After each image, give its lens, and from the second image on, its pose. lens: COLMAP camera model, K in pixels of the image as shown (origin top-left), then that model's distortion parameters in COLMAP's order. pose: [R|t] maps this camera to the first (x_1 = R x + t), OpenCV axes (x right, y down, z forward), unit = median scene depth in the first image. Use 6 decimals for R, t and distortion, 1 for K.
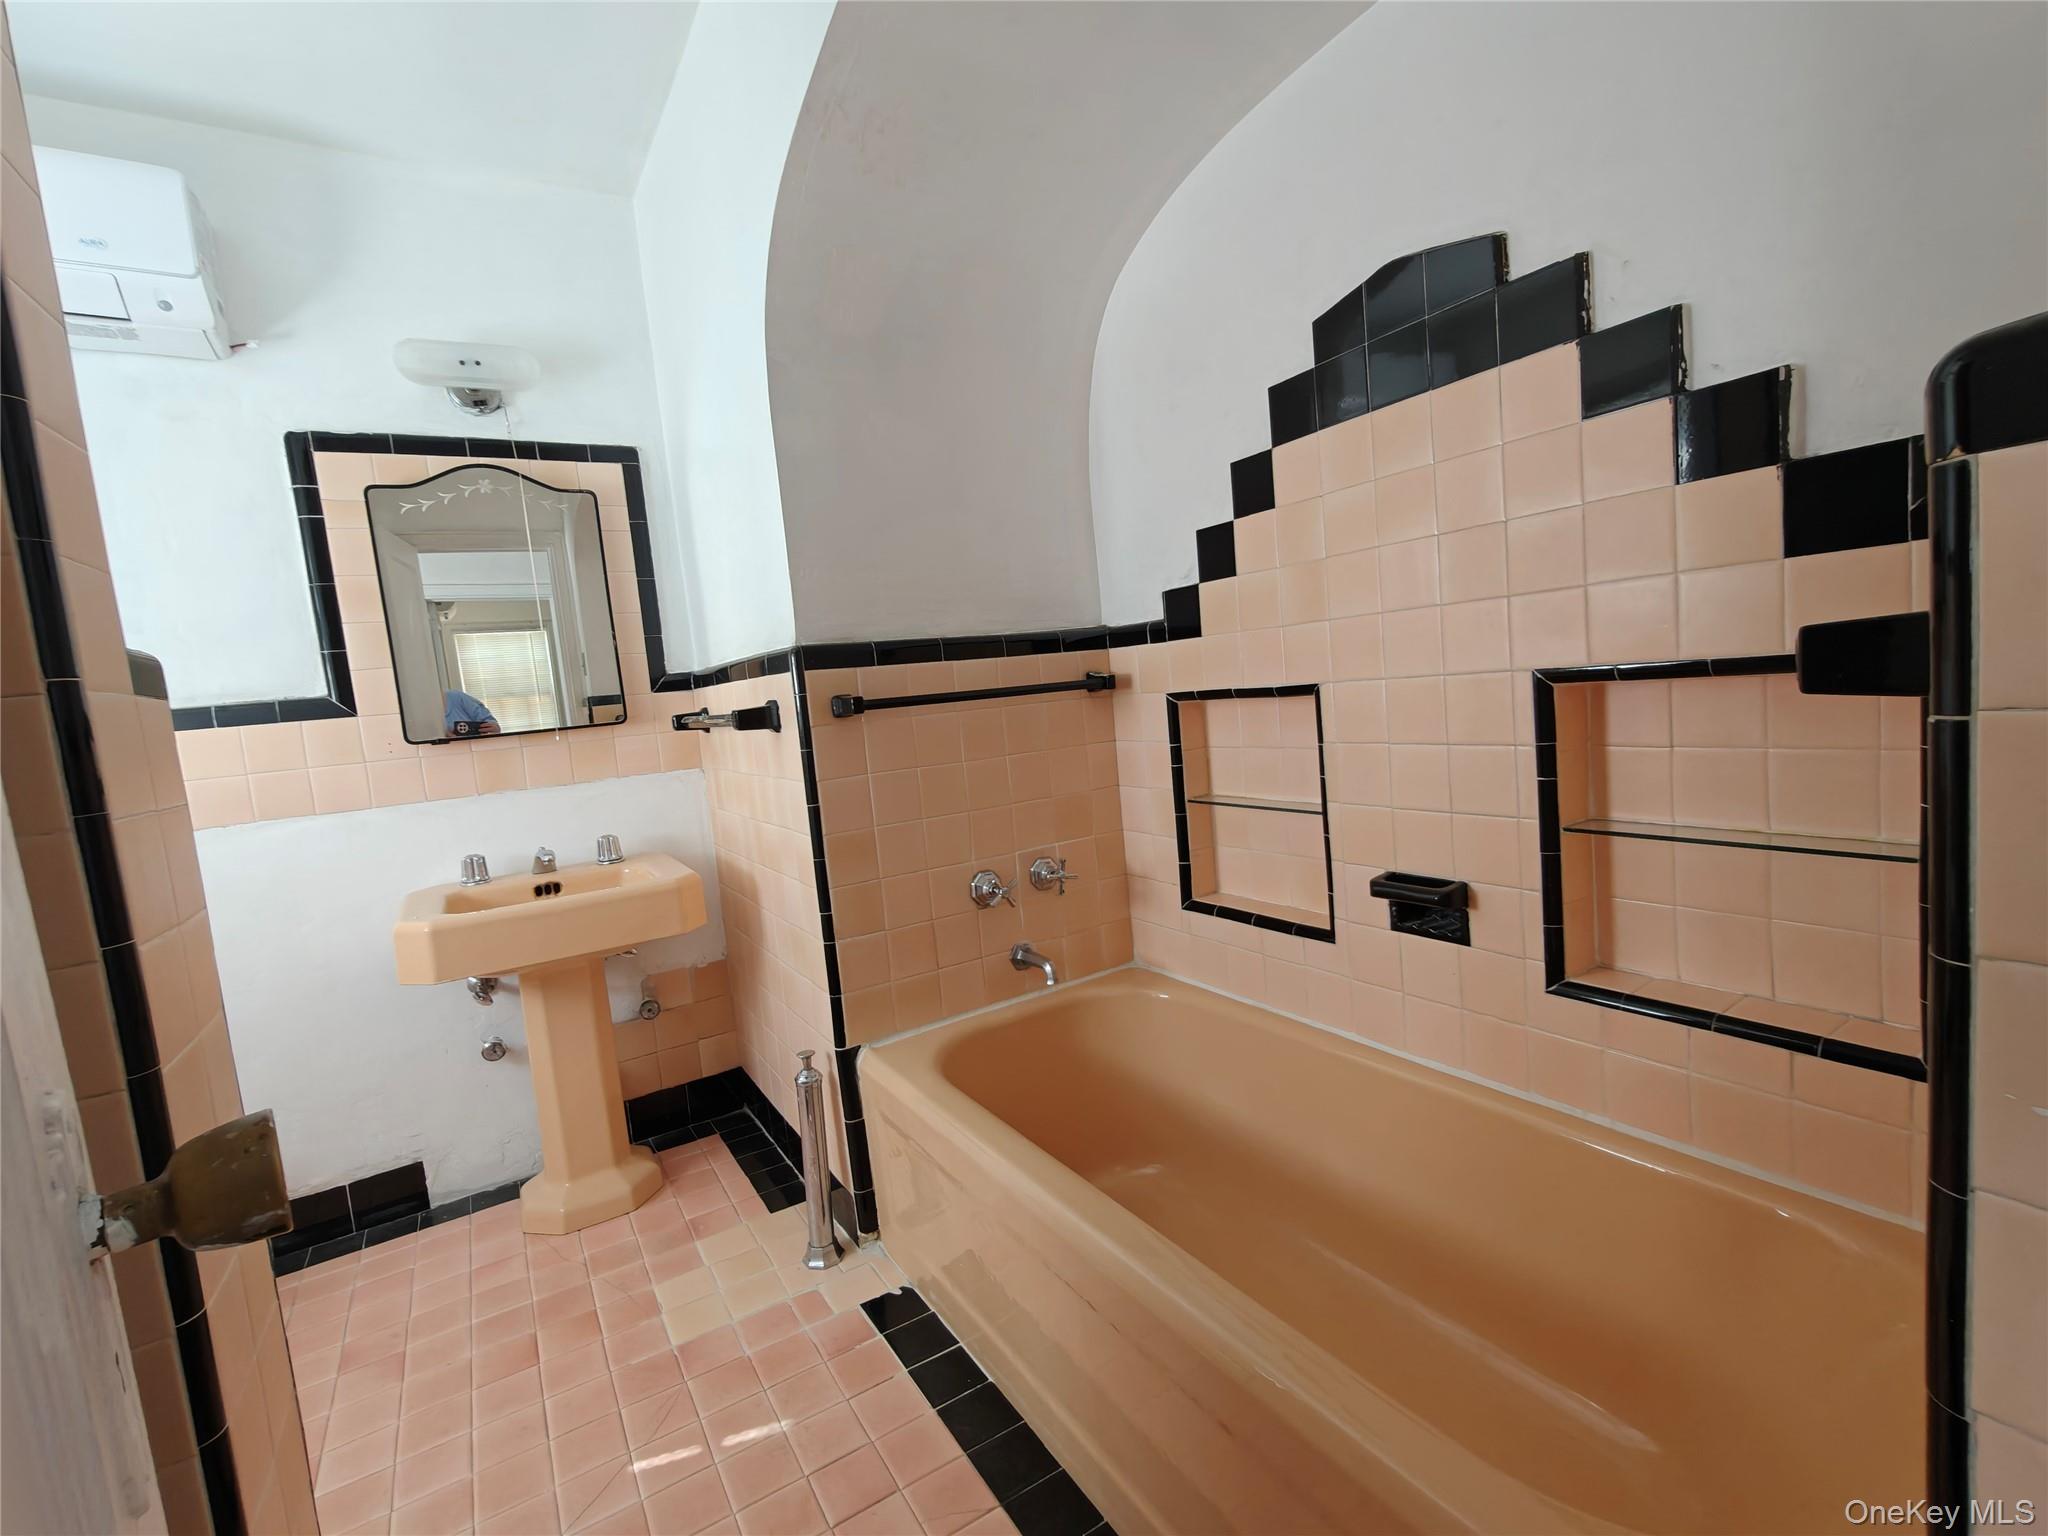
lens RADIAL K [[917.4, 0, 1024.8], [0, 917.4, 772.5], [0, 0, 1]] dist [-0.001209, 0.000542]
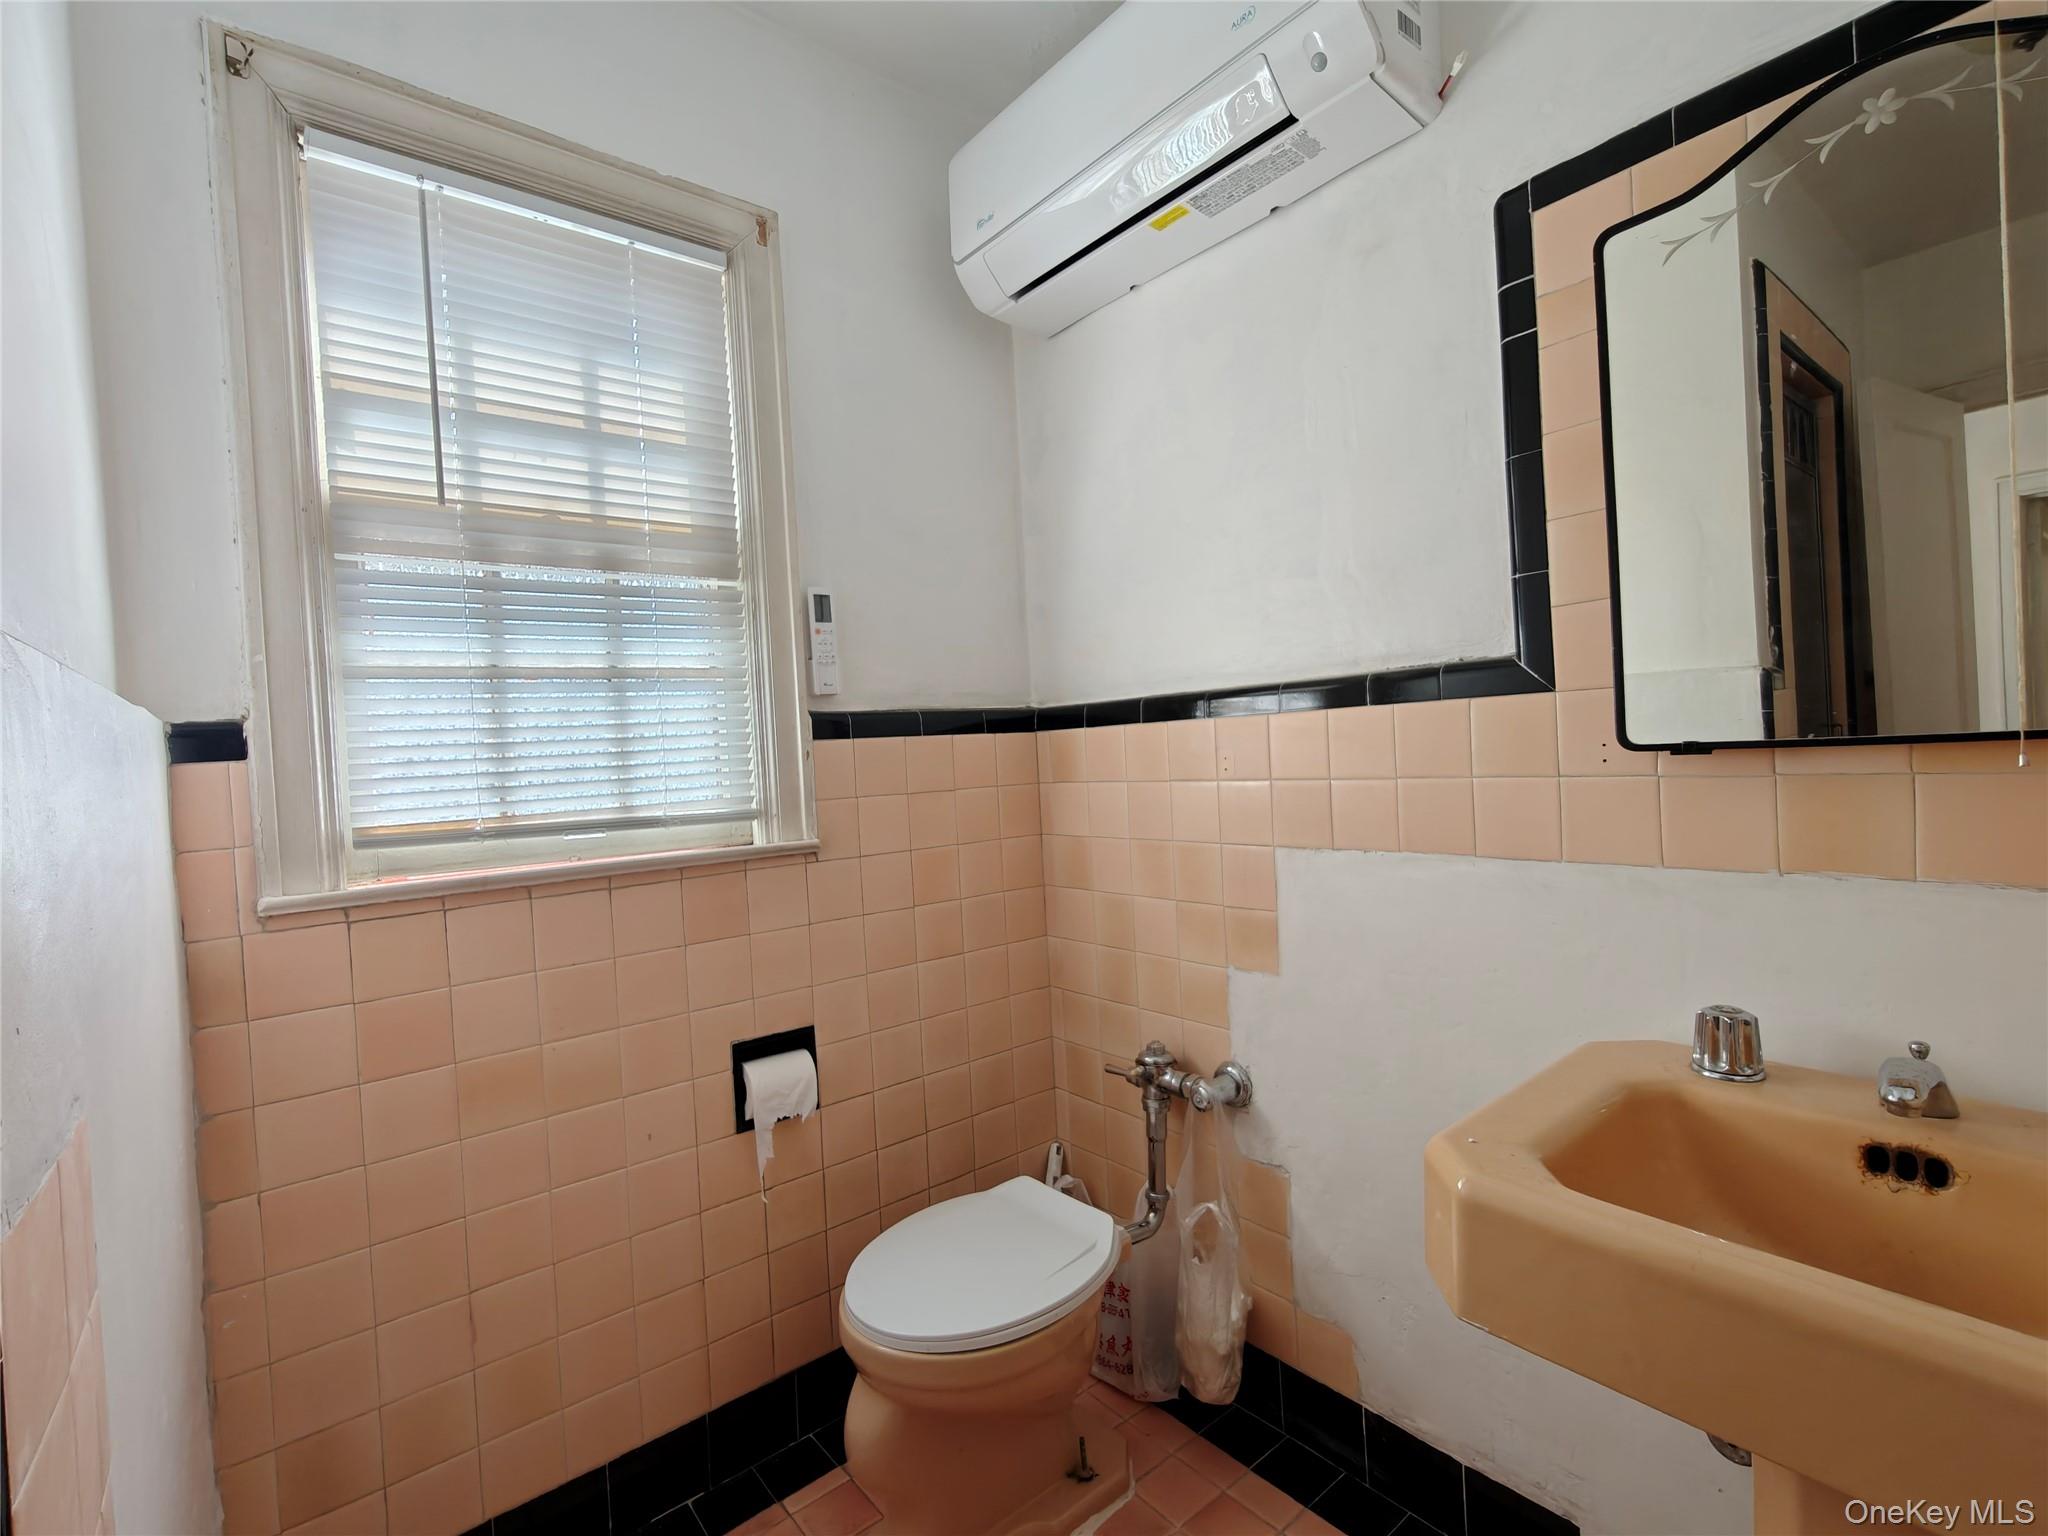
lens RADIAL K [[917.4, 0, 1020.7], [0, 917.4, 770.1], [0, 0, 1]] dist [-0.001209, 0.000542]
pose [[0.136010, 0.108677, -0.984729, -0.230963], [-0.055767, 0.993229, 0.101913, -0.053631], [0.989137, 0.041054, 0.141150, 0.616539]]
